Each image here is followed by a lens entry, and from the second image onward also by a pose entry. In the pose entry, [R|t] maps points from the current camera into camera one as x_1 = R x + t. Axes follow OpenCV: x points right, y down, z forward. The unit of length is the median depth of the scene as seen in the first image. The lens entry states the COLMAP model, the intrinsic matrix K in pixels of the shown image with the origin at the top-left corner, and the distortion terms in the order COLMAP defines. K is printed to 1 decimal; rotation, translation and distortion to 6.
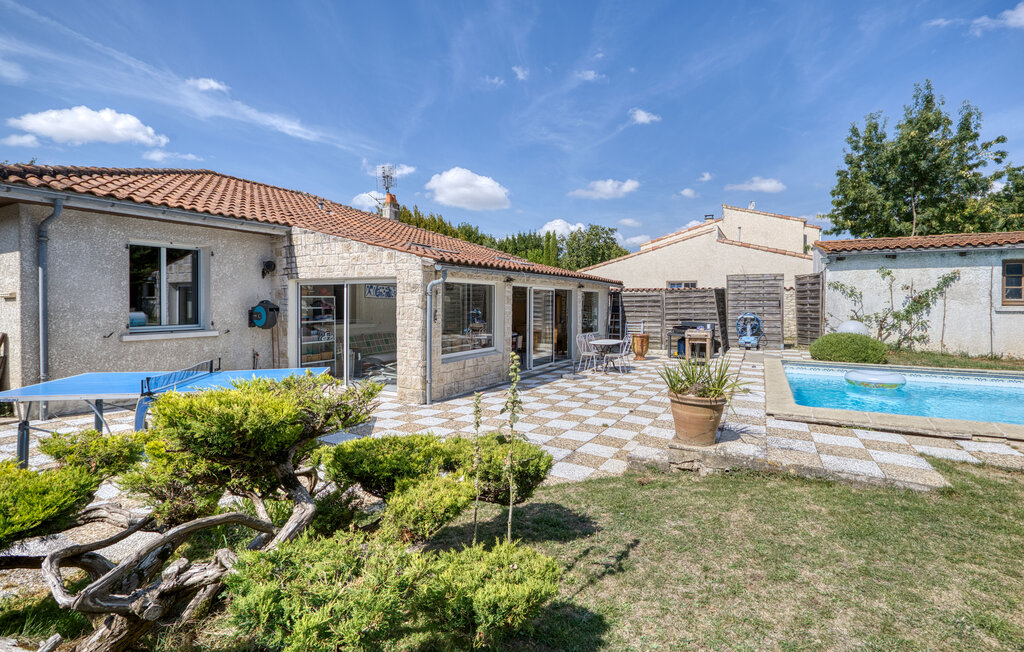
lens RADIAL K [[487.0, 0, 536.0], [0, 487.0, 303.1], [0, 0, 1]] dist [-0.003932, 0.000628]
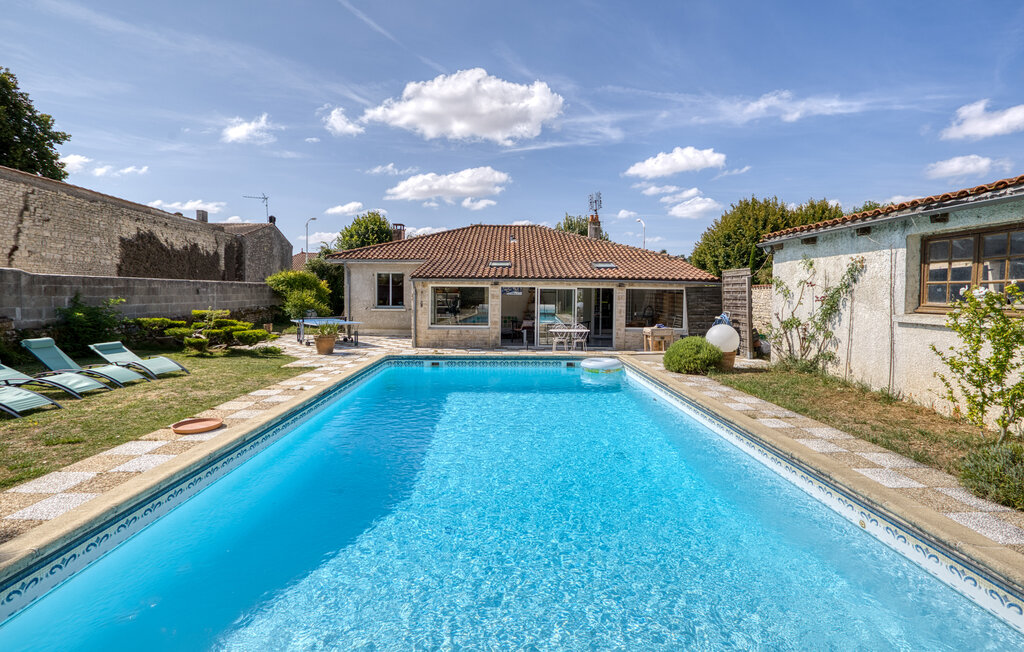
lens RADIAL K [[487.0, 0, 518.2], [0, 487.0, 328.0], [0, 0, 1]] dist [-0.003932, 0.000628]
pose [[0.477401, 0.068269, -0.876029, 1.192257], [-0.005045, 0.997174, 0.074960, -0.018472], [0.878671, -0.031367, 0.476396, 0.281783]]
